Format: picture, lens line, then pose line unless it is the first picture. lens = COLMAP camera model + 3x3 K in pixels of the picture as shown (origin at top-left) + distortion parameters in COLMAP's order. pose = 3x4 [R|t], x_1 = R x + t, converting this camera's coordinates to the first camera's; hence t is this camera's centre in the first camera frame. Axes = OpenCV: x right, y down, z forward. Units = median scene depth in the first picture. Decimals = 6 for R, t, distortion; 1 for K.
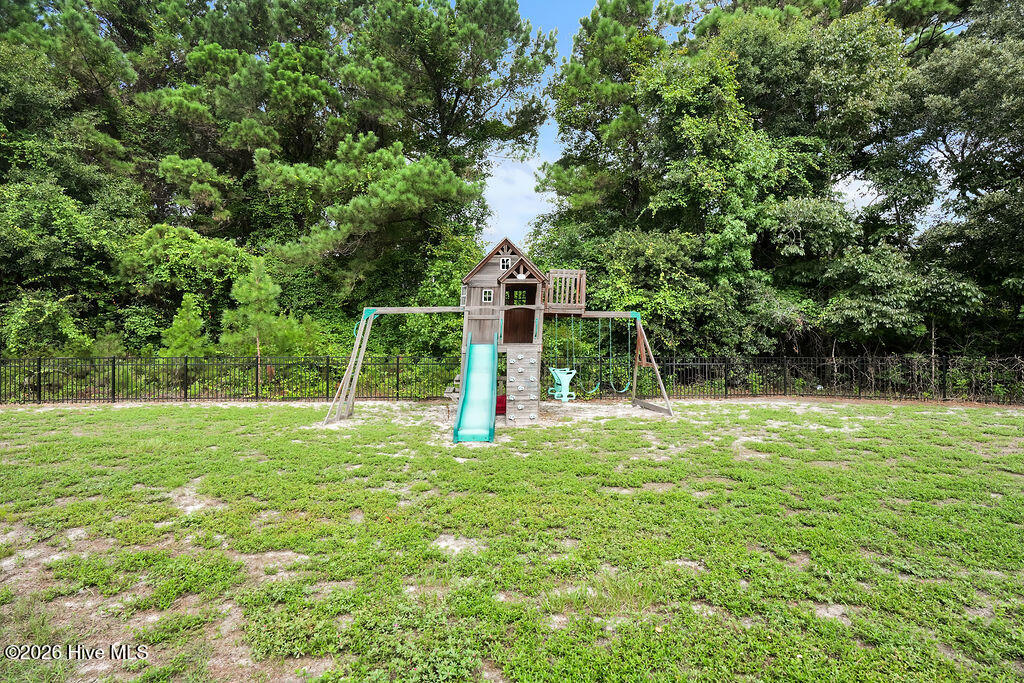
lens RADIAL K [[529.4, 0, 520.1], [0, 529.4, 319.4], [0, 0, 1]] dist [0.029411, 0.000669]
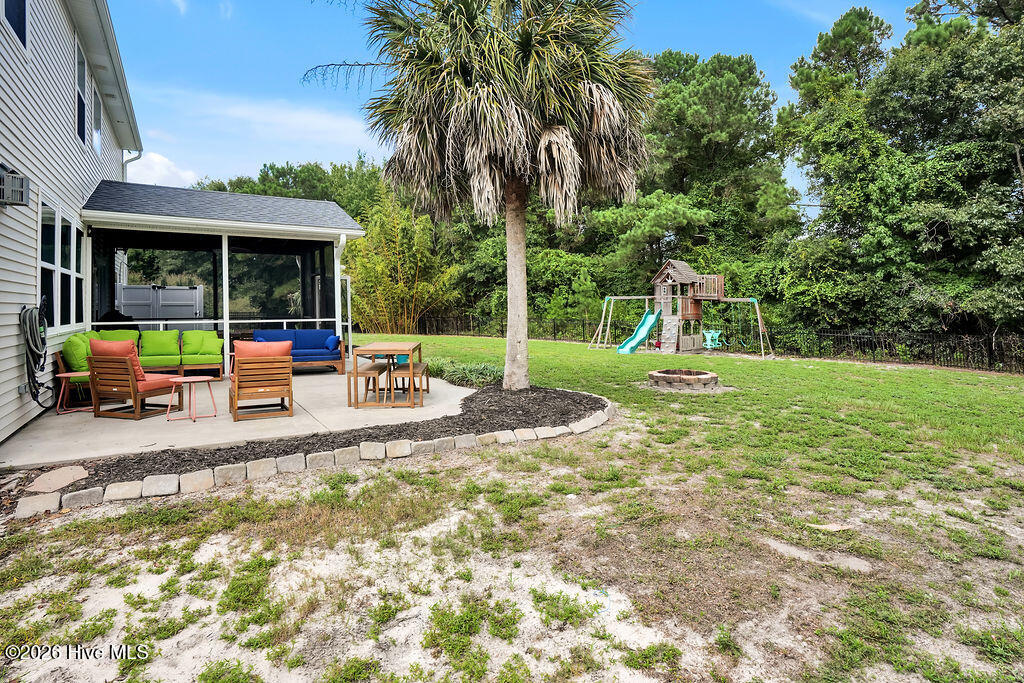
lens RADIAL K [[529.4, 0, 520.1], [0, 529.4, 319.4], [0, 0, 1]] dist [0.029411, 0.000669]
pose [[0.752037, 0.027642, -0.658541, 0.594312], [0.000125, 0.999114, 0.042081, -0.015620], [0.659121, -0.031729, 0.751367, -0.556673]]
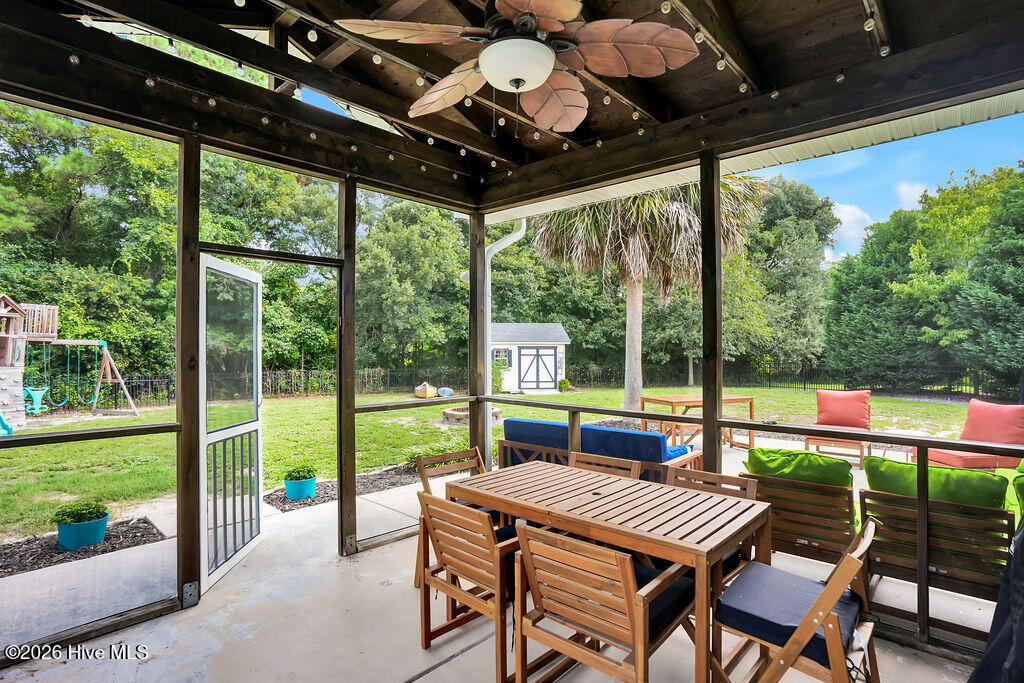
lens RADIAL K [[529.4, 0, 520.1], [0, 529.4, 319.4], [0, 0, 1]] dist [0.029411, 0.000669]
pose [[0.522546, 0.059177, 0.850555, -0.293088], [-0.022626, 0.998200, -0.055549, -0.012445], [-0.852311, 0.009782, 0.522944, -0.437229]]
